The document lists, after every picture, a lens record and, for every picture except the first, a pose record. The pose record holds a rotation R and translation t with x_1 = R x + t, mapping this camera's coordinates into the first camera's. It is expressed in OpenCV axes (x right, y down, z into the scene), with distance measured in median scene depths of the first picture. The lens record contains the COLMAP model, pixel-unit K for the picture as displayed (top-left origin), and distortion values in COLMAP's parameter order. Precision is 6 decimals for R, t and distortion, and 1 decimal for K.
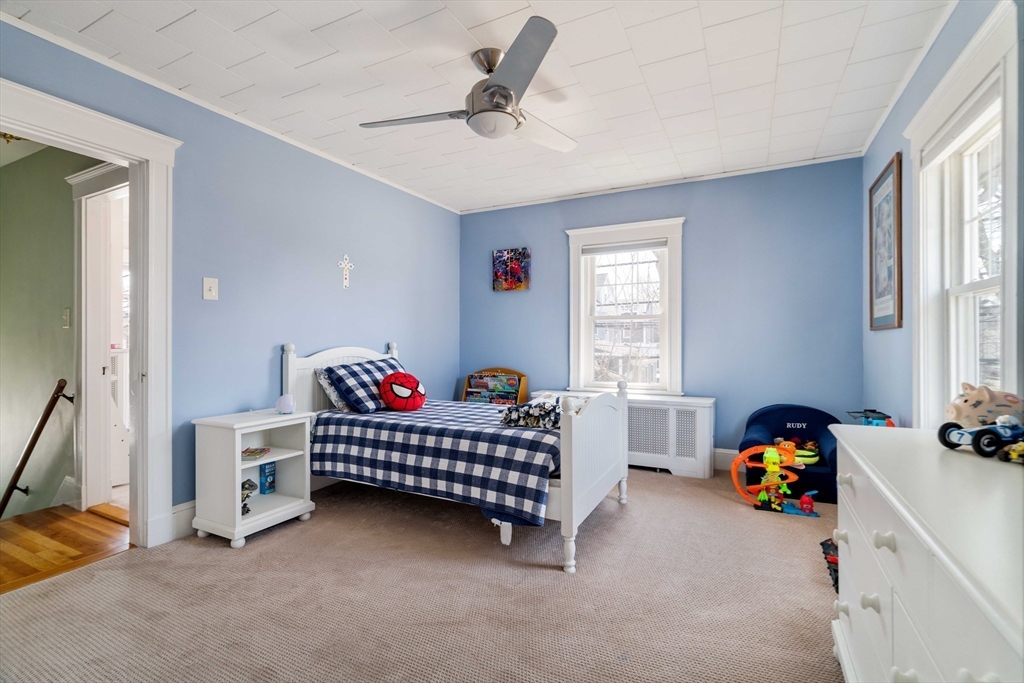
lens RADIAL K [[473.5, 0, 516.5], [0, 473.5, 338.9], [0, 0, 1]] dist [-0.003438, -0.000122]
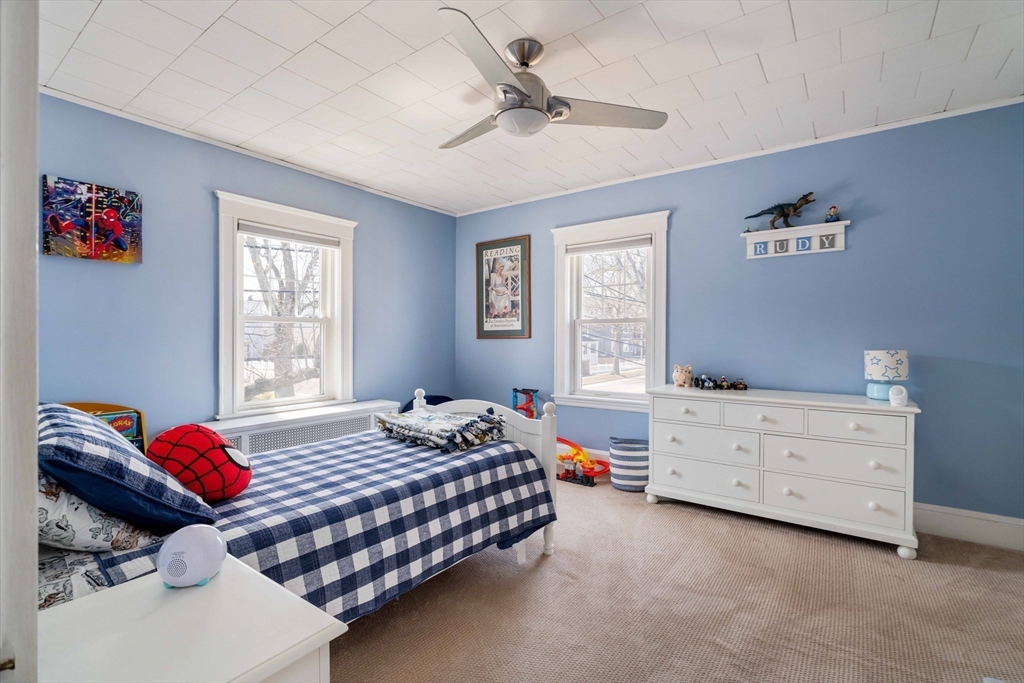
lens RADIAL K [[473.5, 0, 517.3], [0, 473.5, 342.2], [0, 0, 1]] dist [-0.003438, -0.000122]
pose [[0.143168, -0.009927, 0.989649, -0.495347], [-0.004695, 0.999932, 0.010709, -0.014950], [-0.989687, -0.006179, 0.143112, 0.441799]]
